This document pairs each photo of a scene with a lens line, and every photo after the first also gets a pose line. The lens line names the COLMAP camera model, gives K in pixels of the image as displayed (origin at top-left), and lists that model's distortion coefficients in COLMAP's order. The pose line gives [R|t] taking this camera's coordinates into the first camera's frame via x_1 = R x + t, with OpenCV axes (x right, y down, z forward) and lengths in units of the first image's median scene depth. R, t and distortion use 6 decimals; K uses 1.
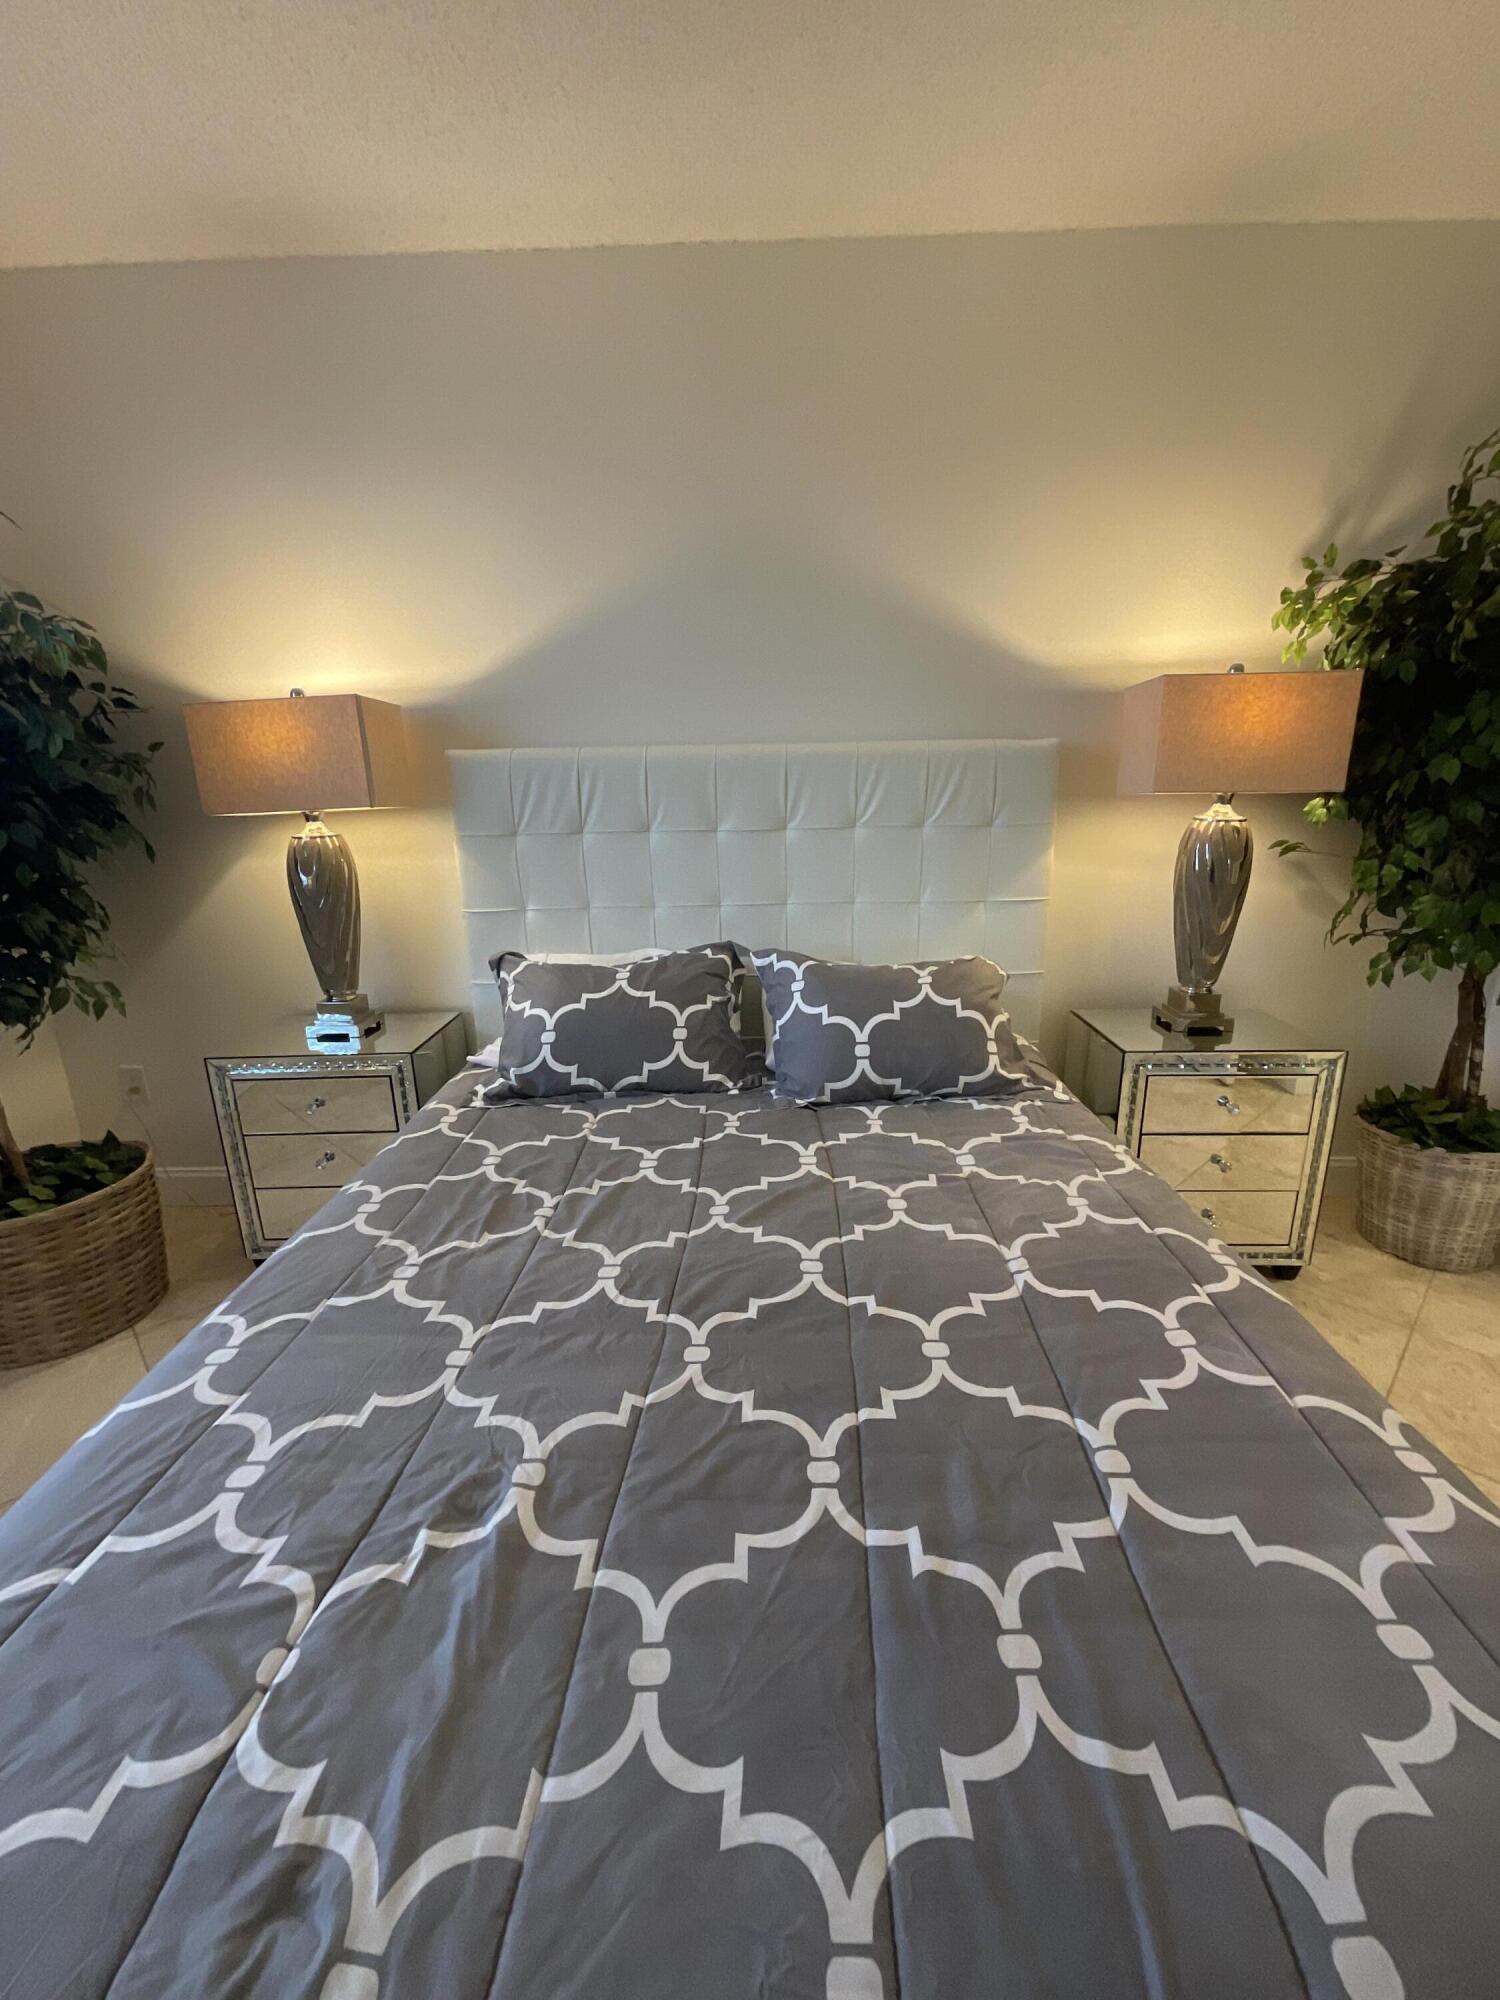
lens RADIAL K [[807.3, 0, 750.4], [0, 807.3, 999.2], [0, 0, 1]] dist [-0.008982, 0.007218]
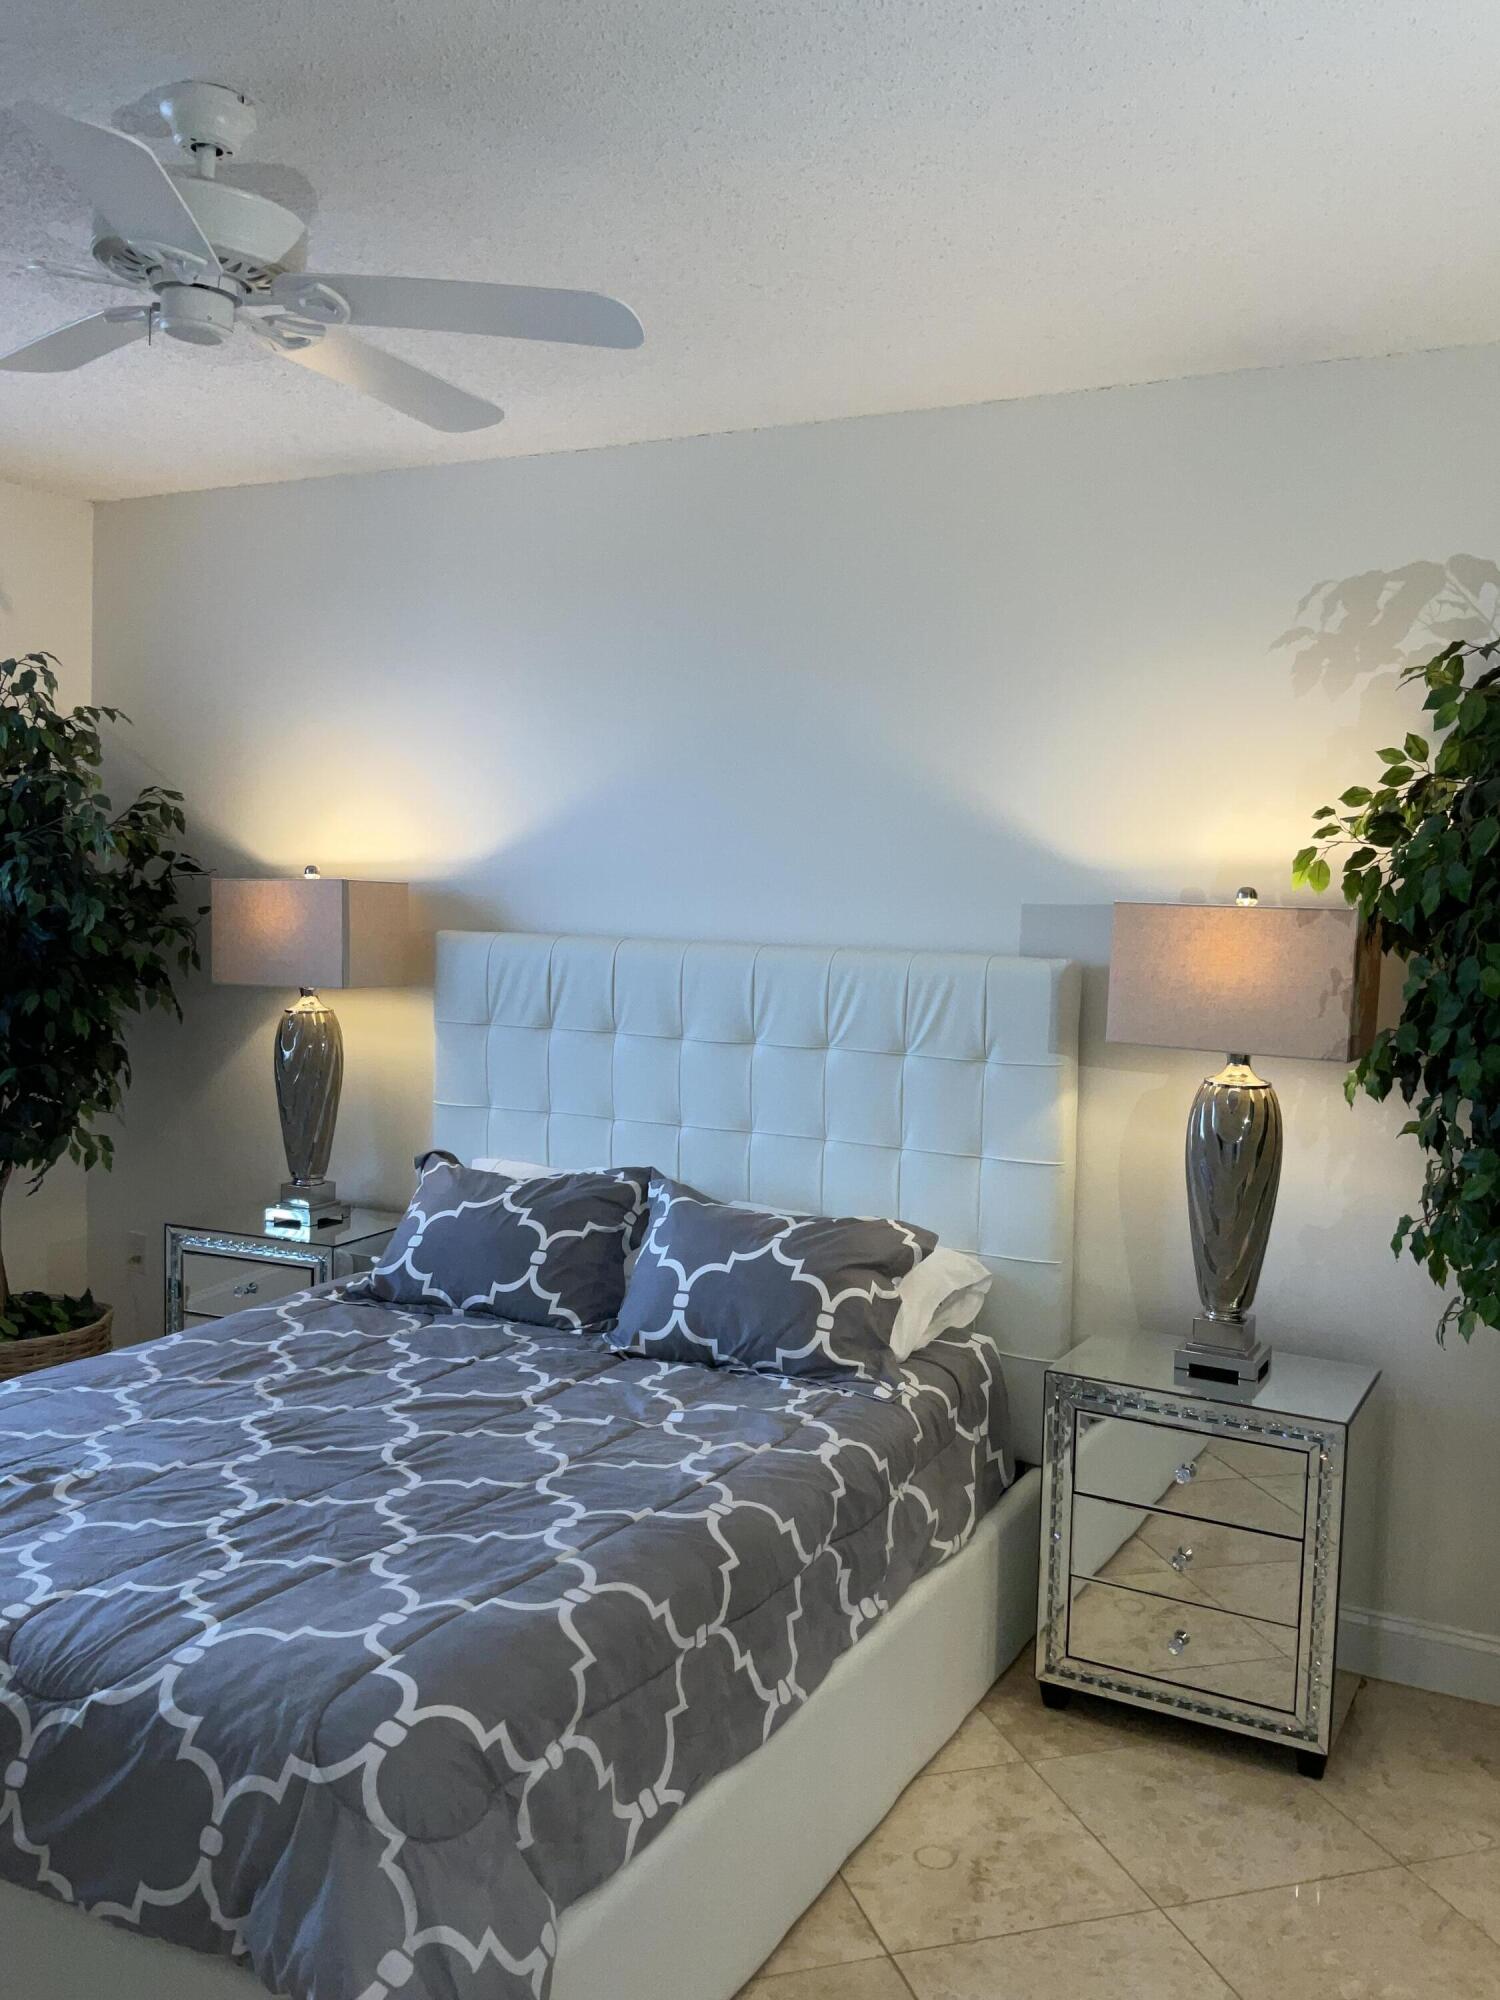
lens RADIAL K [[1634.3, 0, 749.4], [0, 1634.3, 993.9], [0, 0, 1]] dist [0.128720, -0.269966]
pose [[0.893792, 0.071257, -0.442785, 0.945786], [-0.153913, 0.976072, -0.153607, -0.000067], [0.421244, 0.205443, 0.883372, -0.616215]]
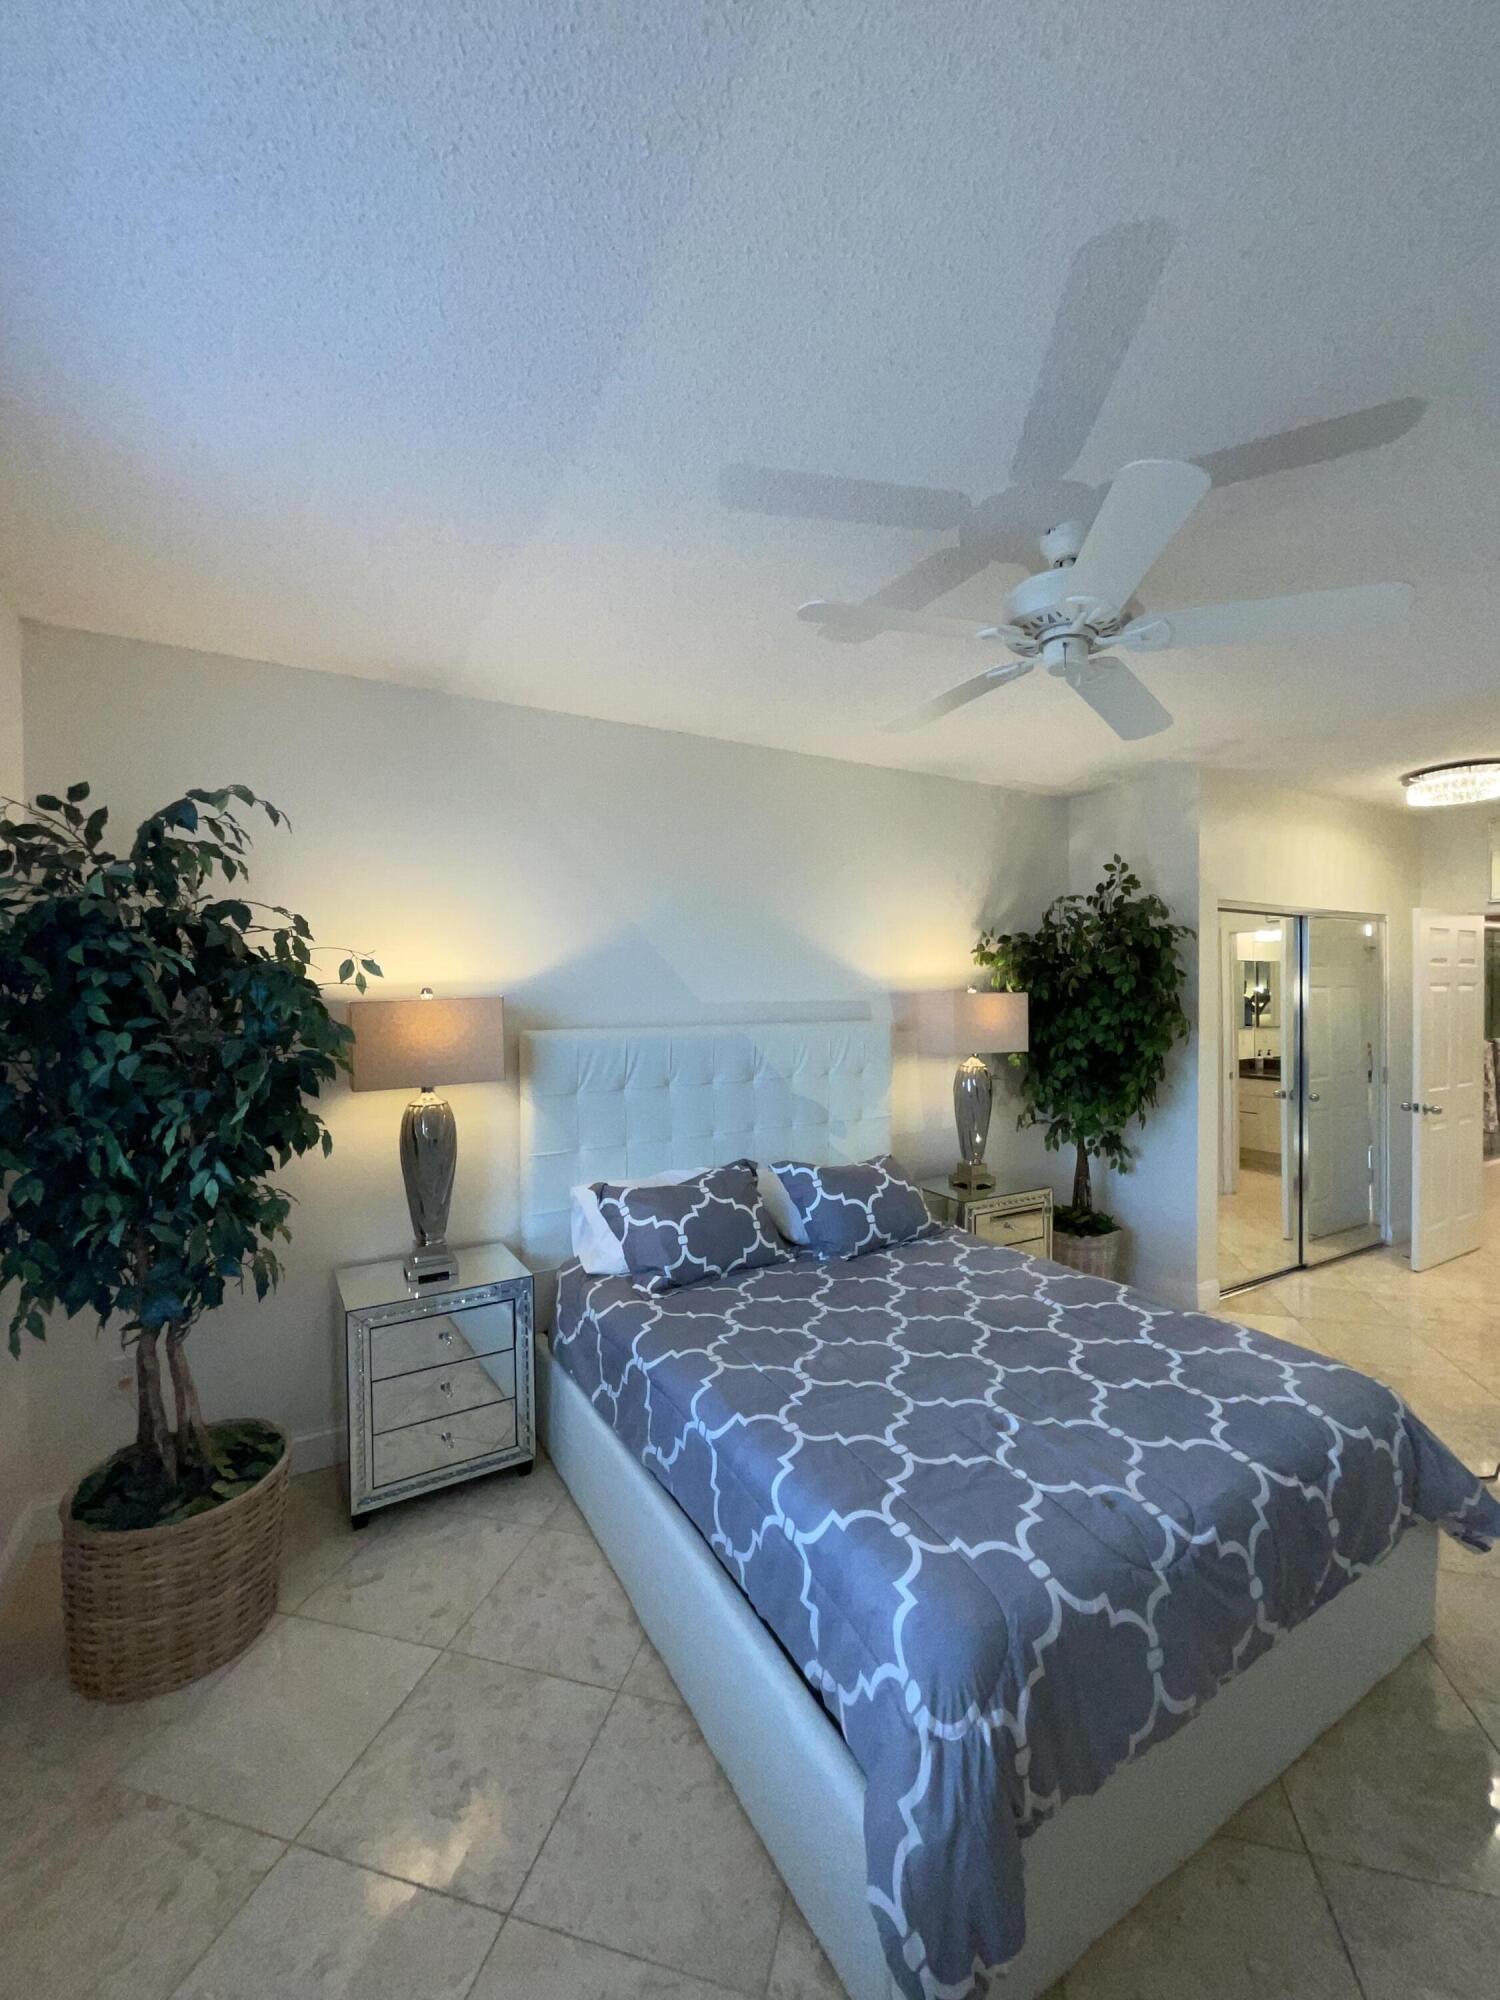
lens RADIAL K [[807.3, 0, 750.4], [0, 807.3, 999.2], [0, 0, 1]] dist [-0.008982, 0.007218]
pose [[0.857178, 0.008881, 0.514943, -0.876081], [0.118443, 0.969652, -0.213884, -0.044797], [-0.501215, 0.244328, 0.830113, -0.326120]]
